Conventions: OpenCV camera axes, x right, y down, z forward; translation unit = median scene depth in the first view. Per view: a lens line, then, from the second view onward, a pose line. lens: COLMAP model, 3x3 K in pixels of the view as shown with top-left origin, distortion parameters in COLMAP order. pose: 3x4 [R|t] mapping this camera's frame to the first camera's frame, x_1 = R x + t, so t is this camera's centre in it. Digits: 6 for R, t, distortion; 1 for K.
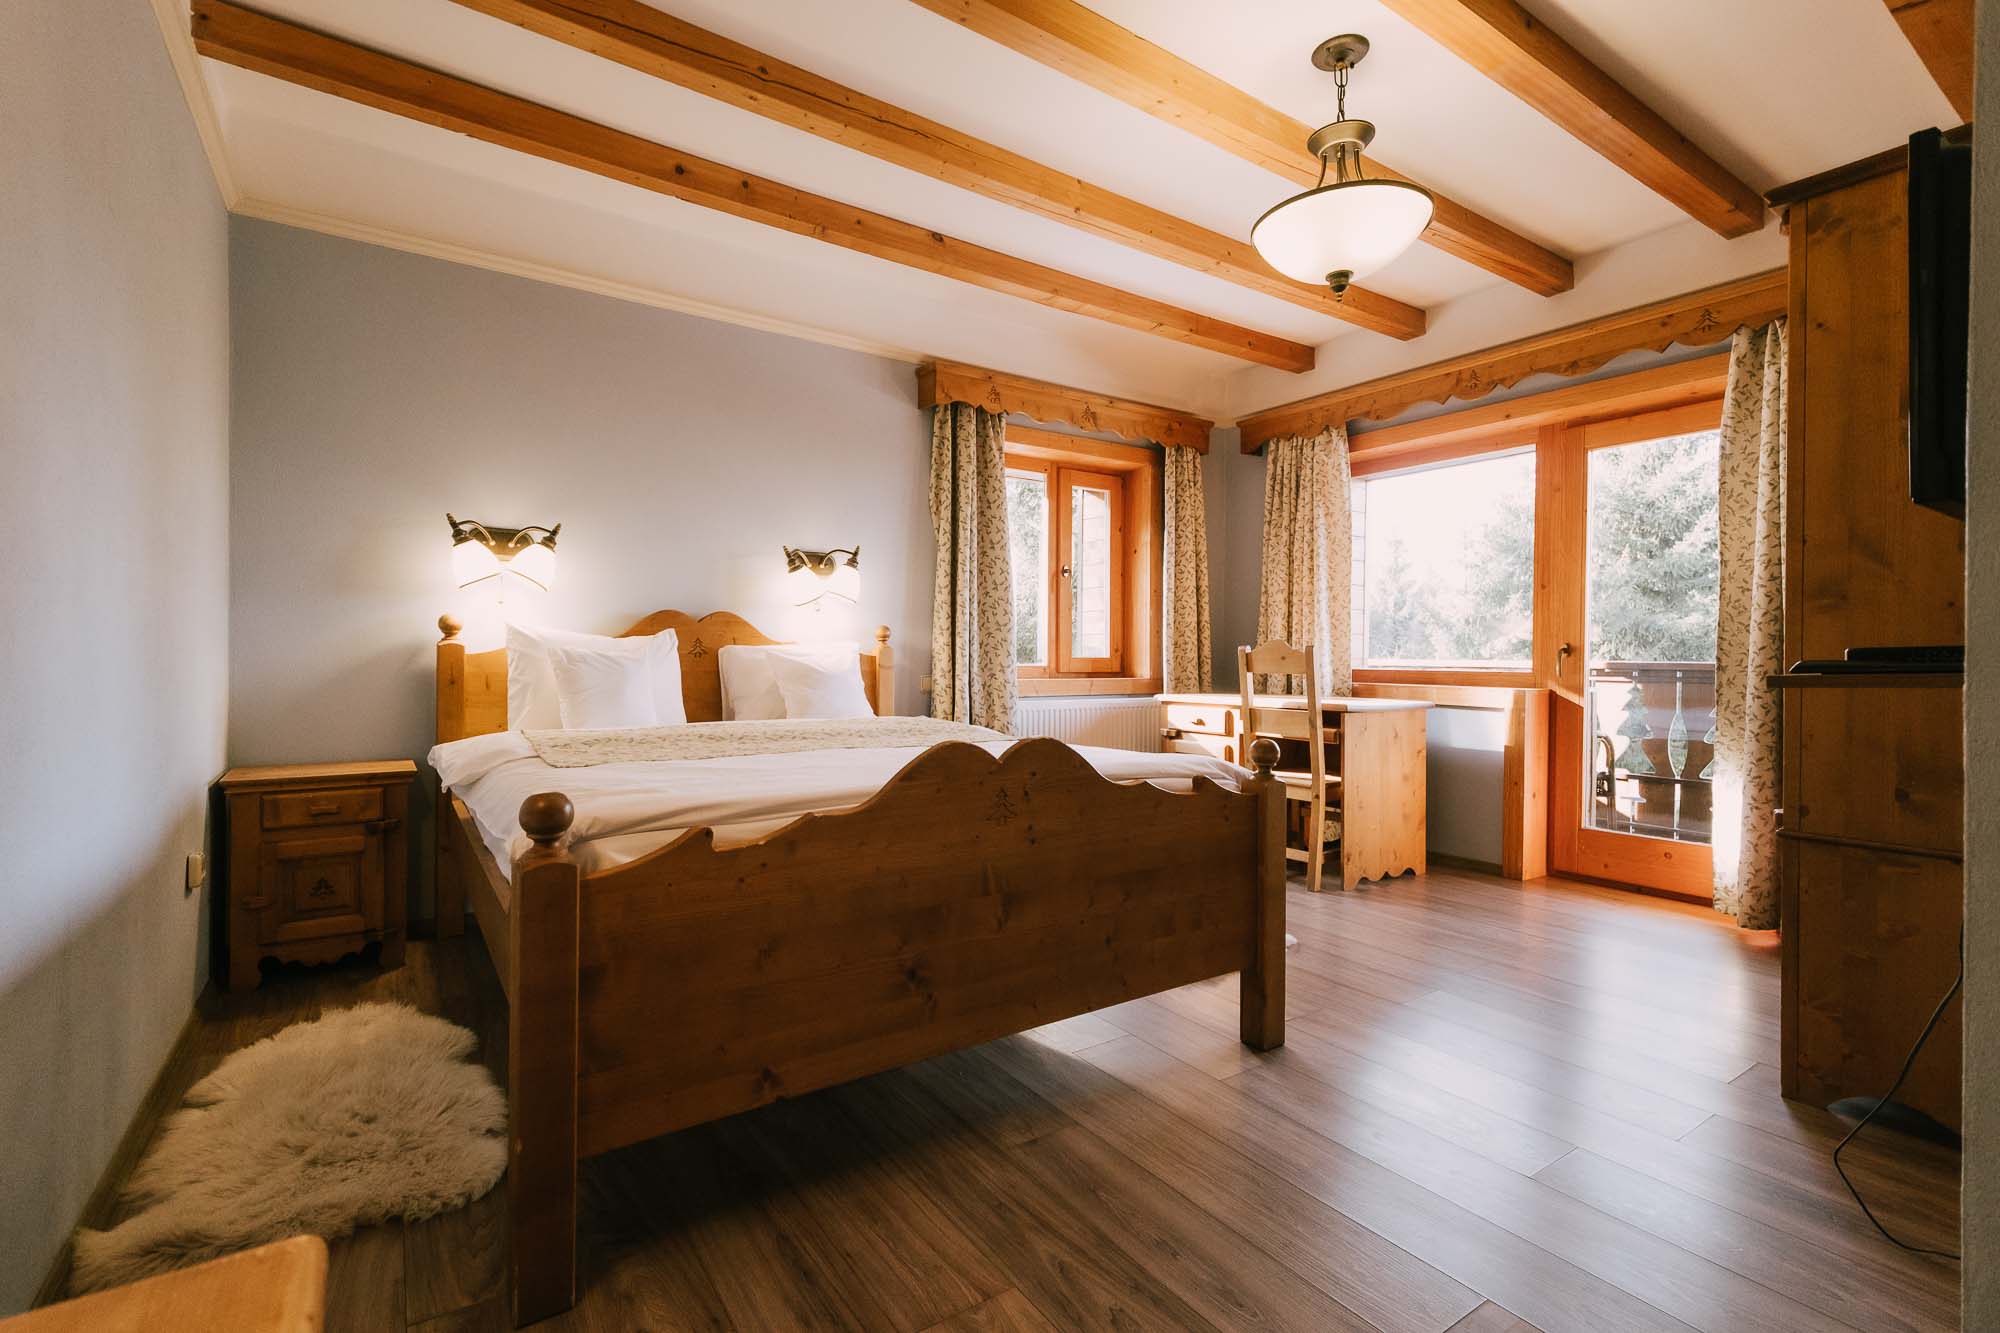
lens RADIAL K [[913.1, 0, 1004.5], [0, 913.1, 661.7], [0, 0, 1]] dist [0.026569, -0.003705]
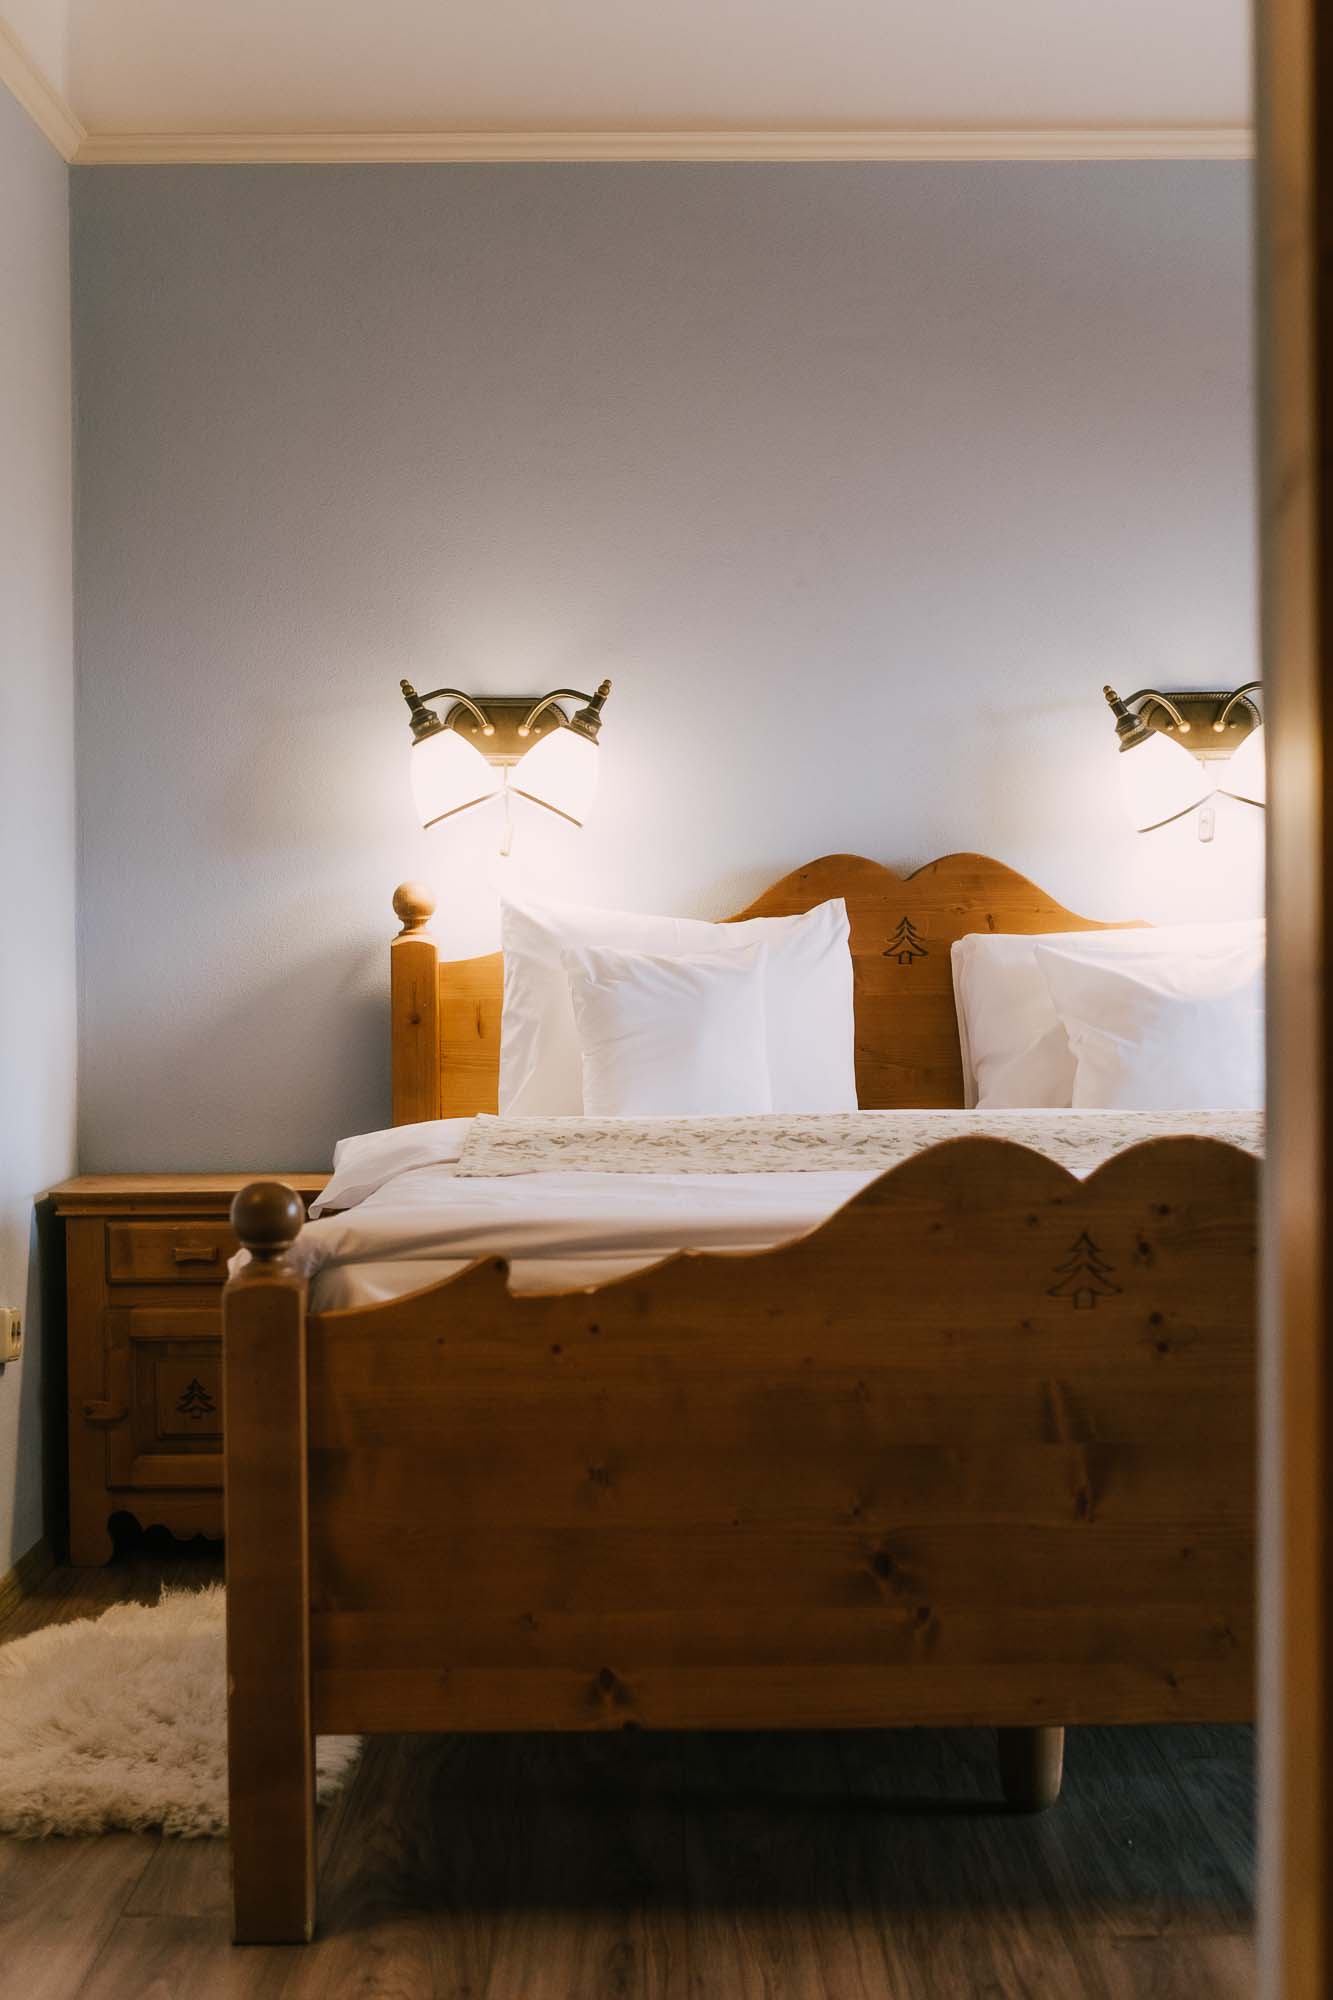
lens RADIAL K [[3046.8, 0, 666.1], [0, 3046.8, 997.2], [0, 0, 1]] dist [0.027160, 0.000000]
pose [[0.839859, -0.001797, -0.542802, 0.619597], [0.009400, 0.999893, 0.011235, -0.010927], [0.542724, -0.014538, 0.839785, -0.462515]]
